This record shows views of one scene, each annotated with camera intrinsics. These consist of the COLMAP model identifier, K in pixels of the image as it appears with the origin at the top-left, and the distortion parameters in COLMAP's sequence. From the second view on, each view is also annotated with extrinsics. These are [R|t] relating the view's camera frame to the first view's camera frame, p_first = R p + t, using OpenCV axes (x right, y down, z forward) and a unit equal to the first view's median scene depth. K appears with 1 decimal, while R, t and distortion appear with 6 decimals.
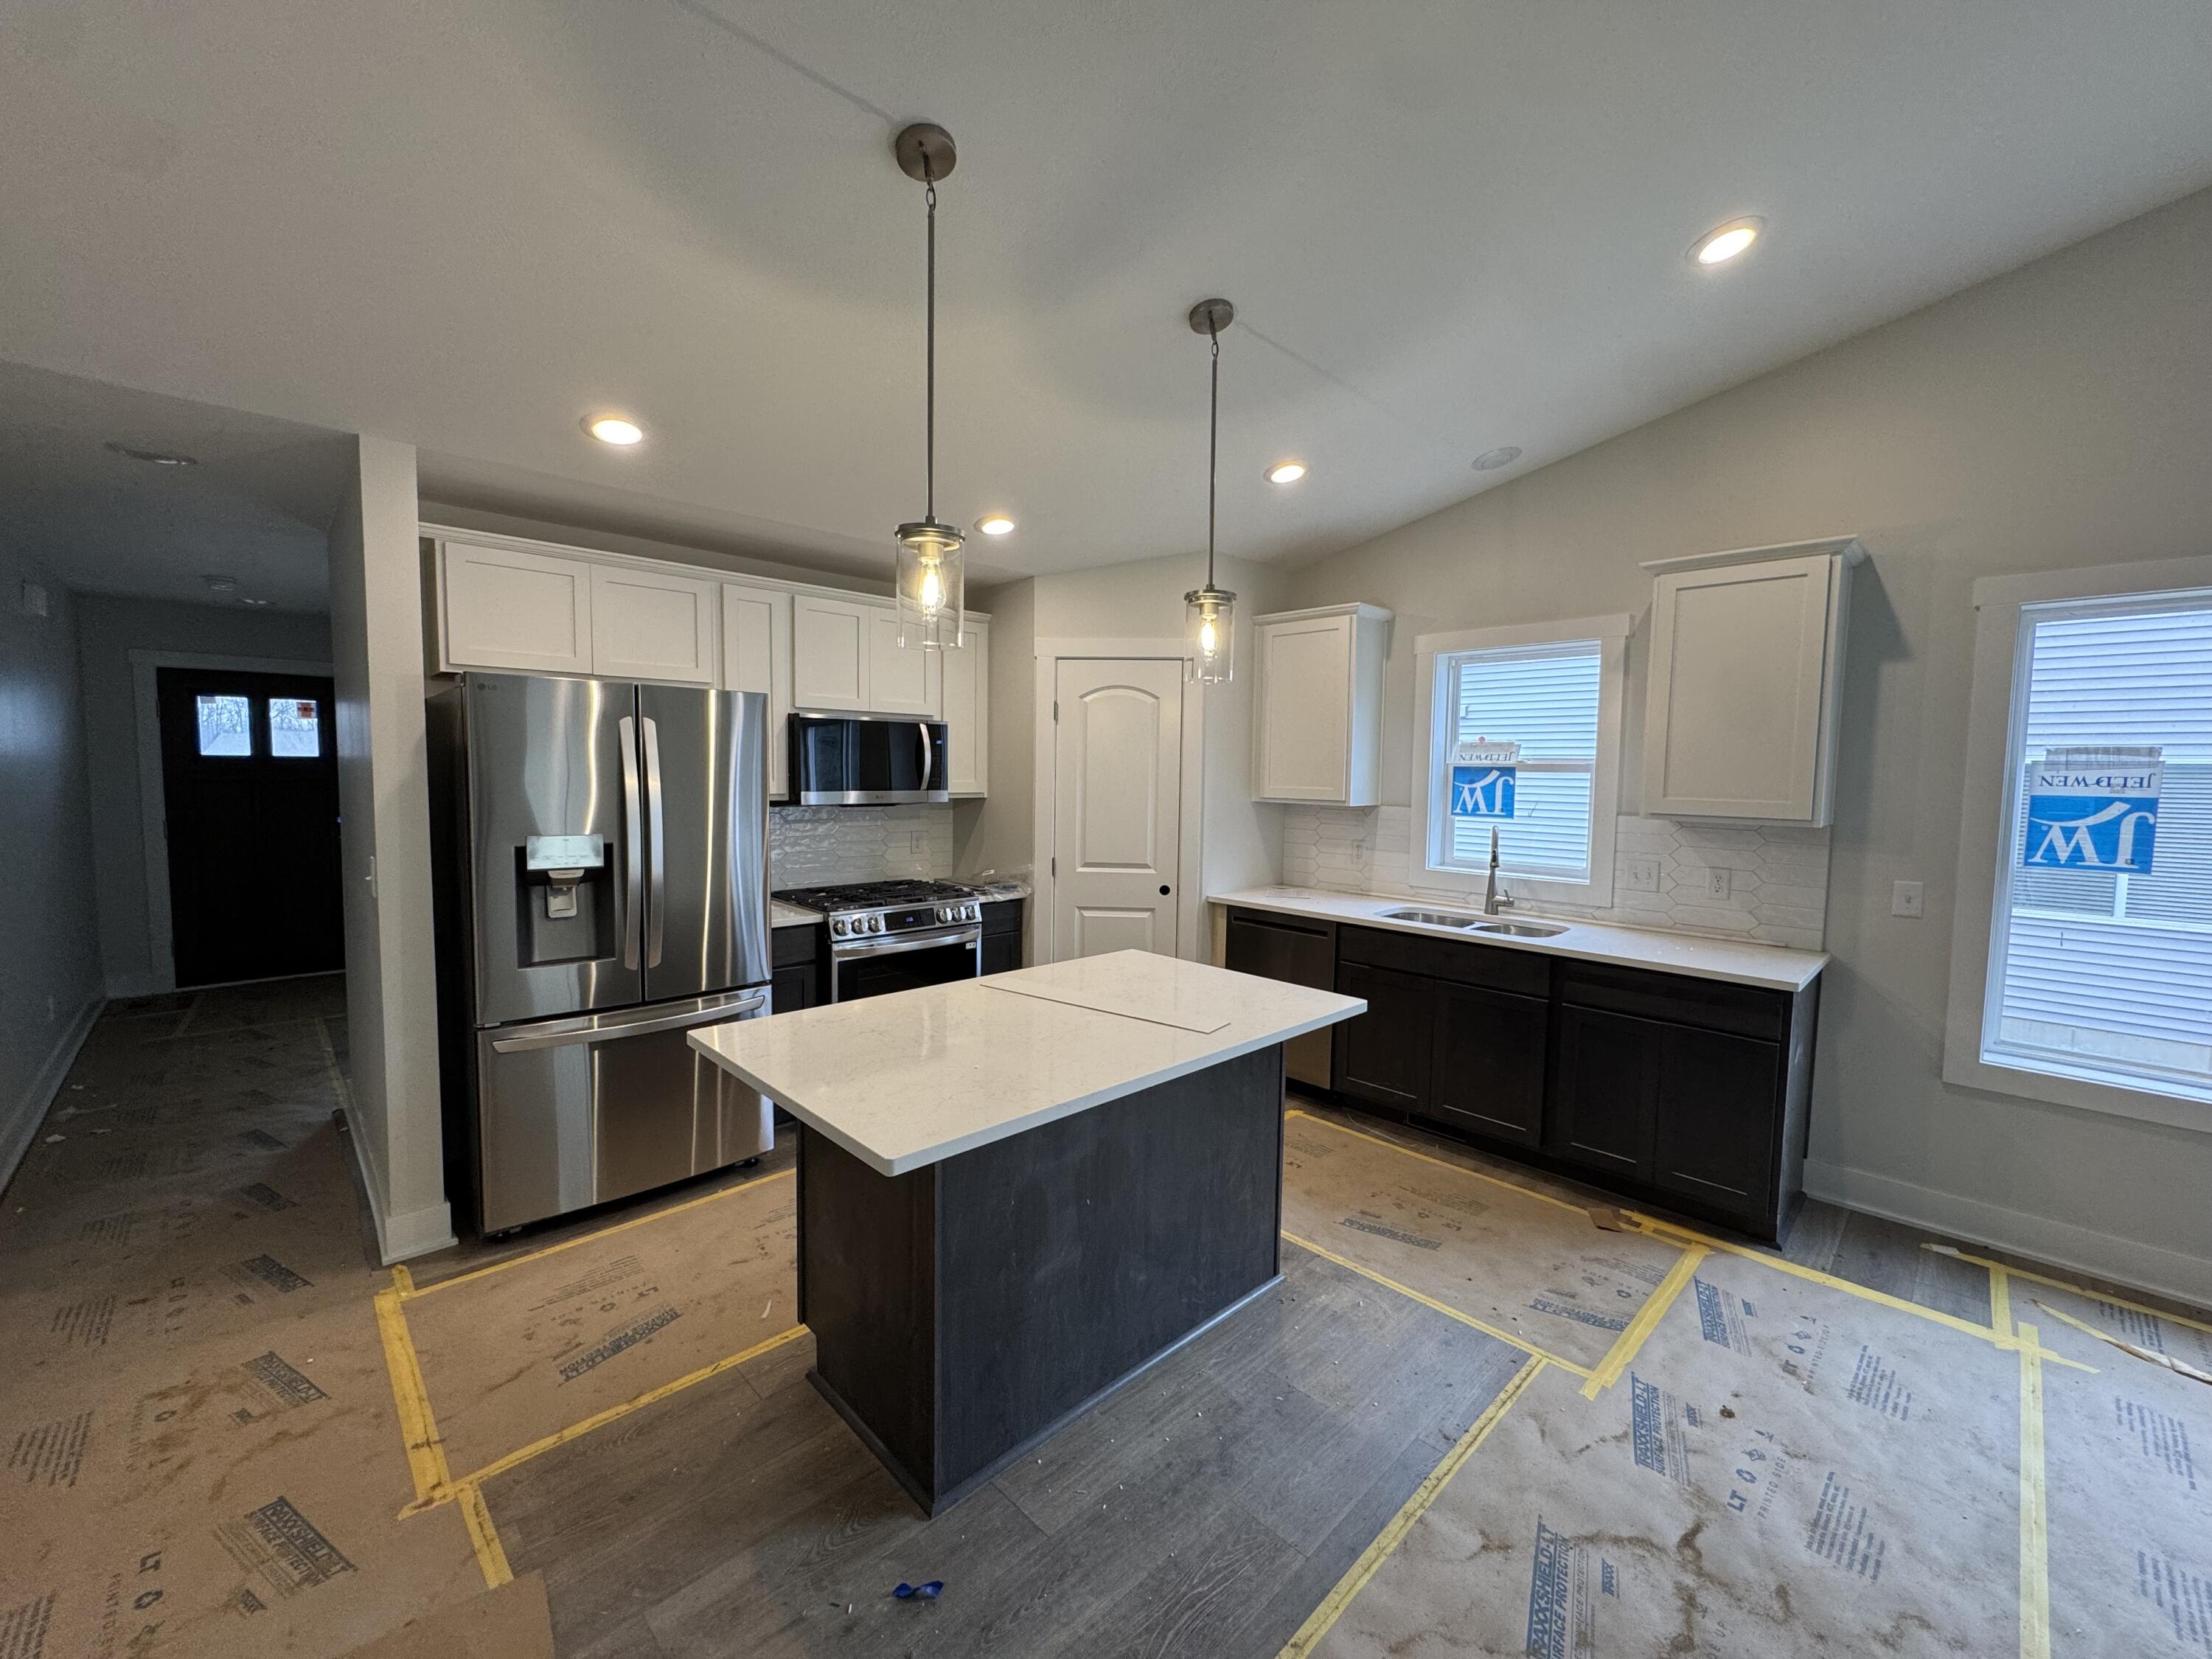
lens RADIAL K [[886.8, 0, 1100.5], [0, 886.8, 835.3], [0, 0, 1]] dist [0.012652, -0.000104]
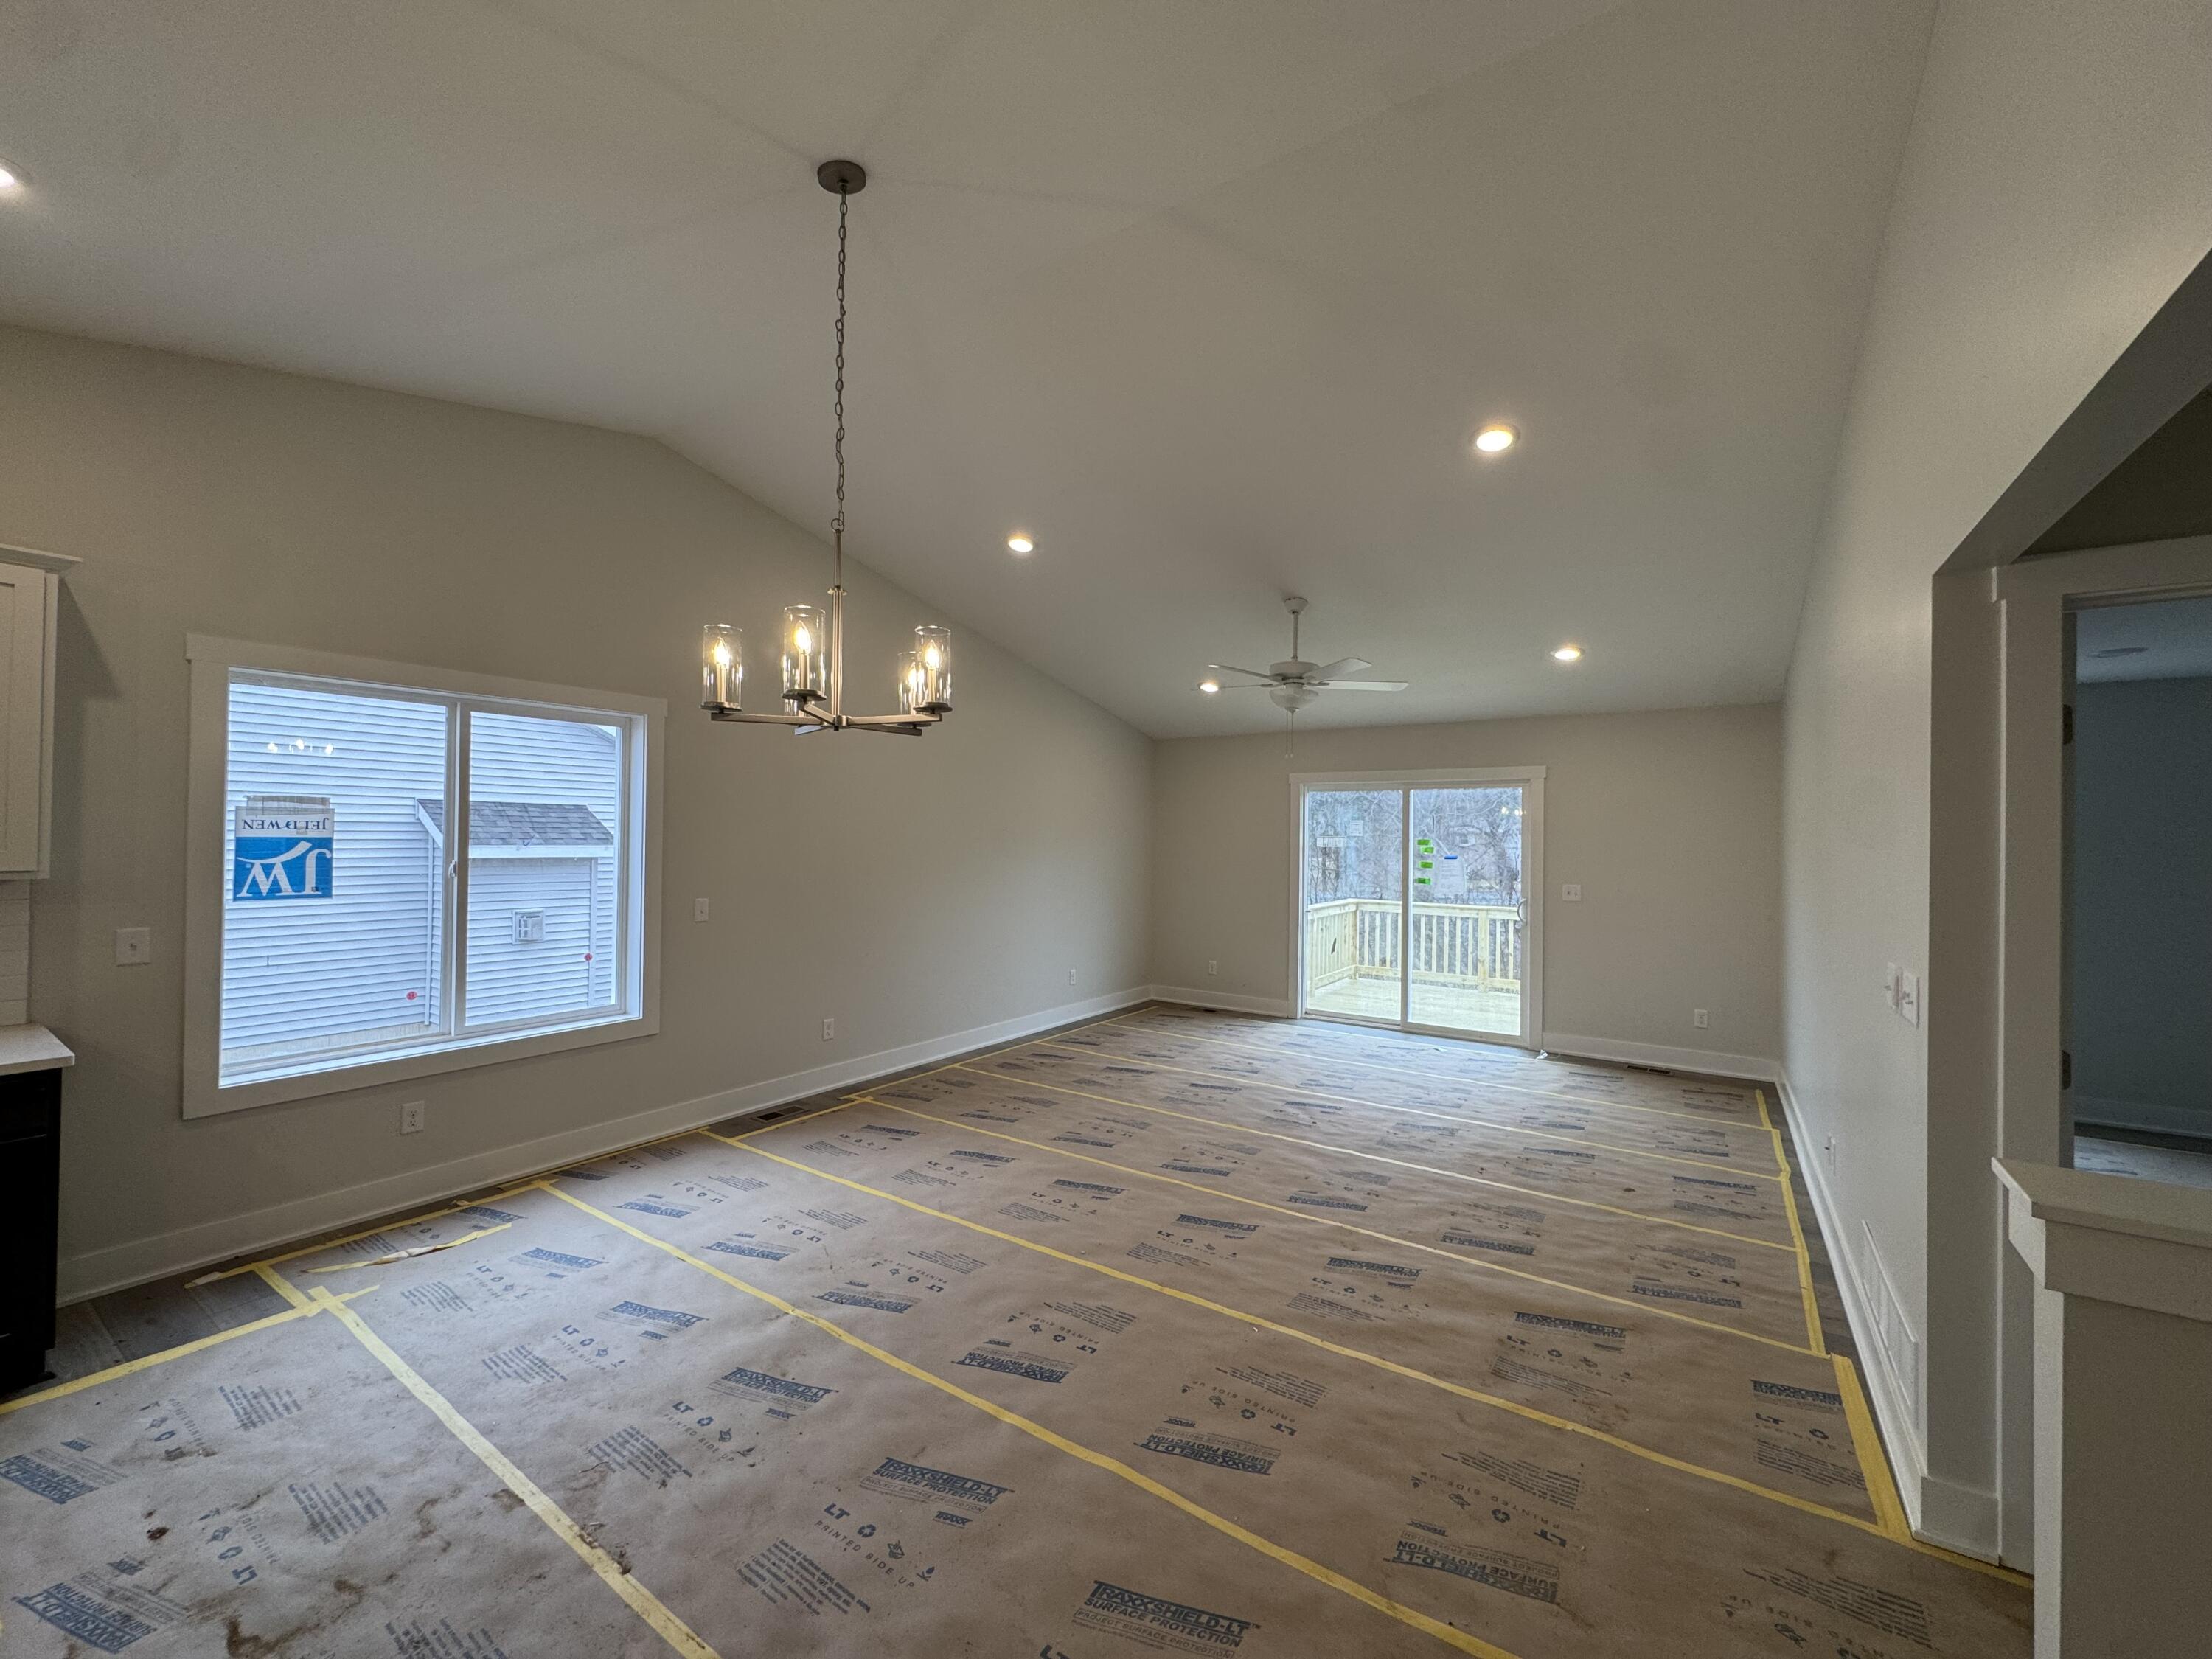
lens RADIAL K [[886.8, 0, 1107.7], [0, 886.8, 832.0], [0, 0, 1]] dist [0.012652, -0.000104]
pose [[-0.178357, -0.012428, 0.983887, -0.299320], [0.061363, 0.997833, 0.023728, -0.012874], [-0.982051, 0.064606, -0.177208, 0.161361]]
